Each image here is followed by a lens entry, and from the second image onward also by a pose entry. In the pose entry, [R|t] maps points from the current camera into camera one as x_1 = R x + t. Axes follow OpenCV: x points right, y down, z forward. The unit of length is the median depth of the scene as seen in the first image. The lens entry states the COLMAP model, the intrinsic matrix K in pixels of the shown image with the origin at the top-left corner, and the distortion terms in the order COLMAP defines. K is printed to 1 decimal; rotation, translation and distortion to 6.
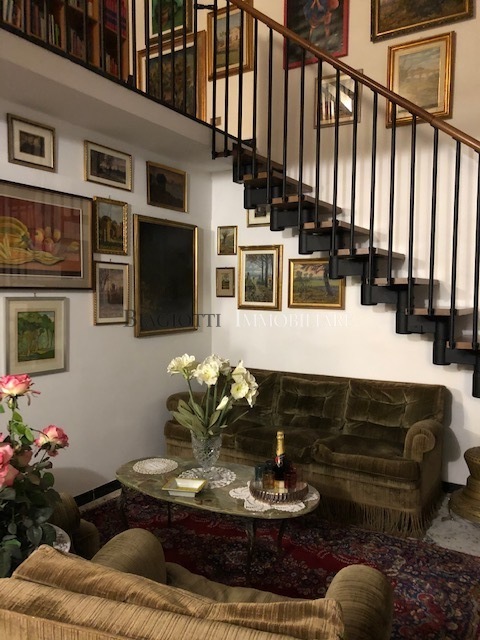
lens RADIAL K [[526.6, 0, 240.4], [0, 526.6, 320.4], [0, 0, 1]] dist [-0.004685, -0.001772]
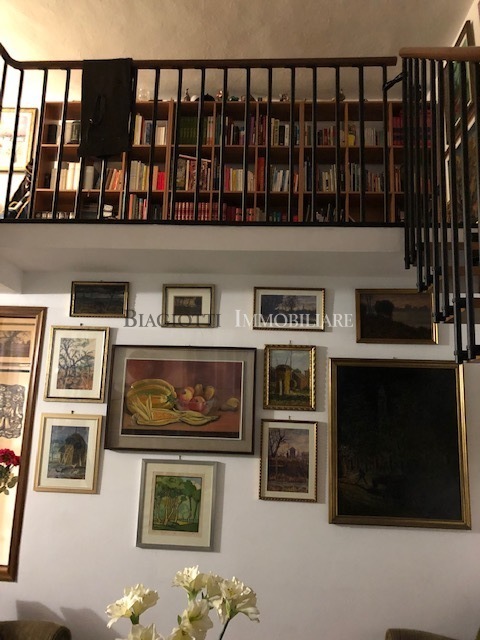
lens RADIAL K [[526.6, 0, 240.4], [0, 526.6, 320.4], [0, 0, 1]] dist [-0.004685, -0.001772]
pose [[0.463218, -0.187182, -0.866252, 0.481179], [-0.076691, 0.965309, -0.249596, -0.053931], [0.882920, 0.182051, 0.432794, 0.587943]]
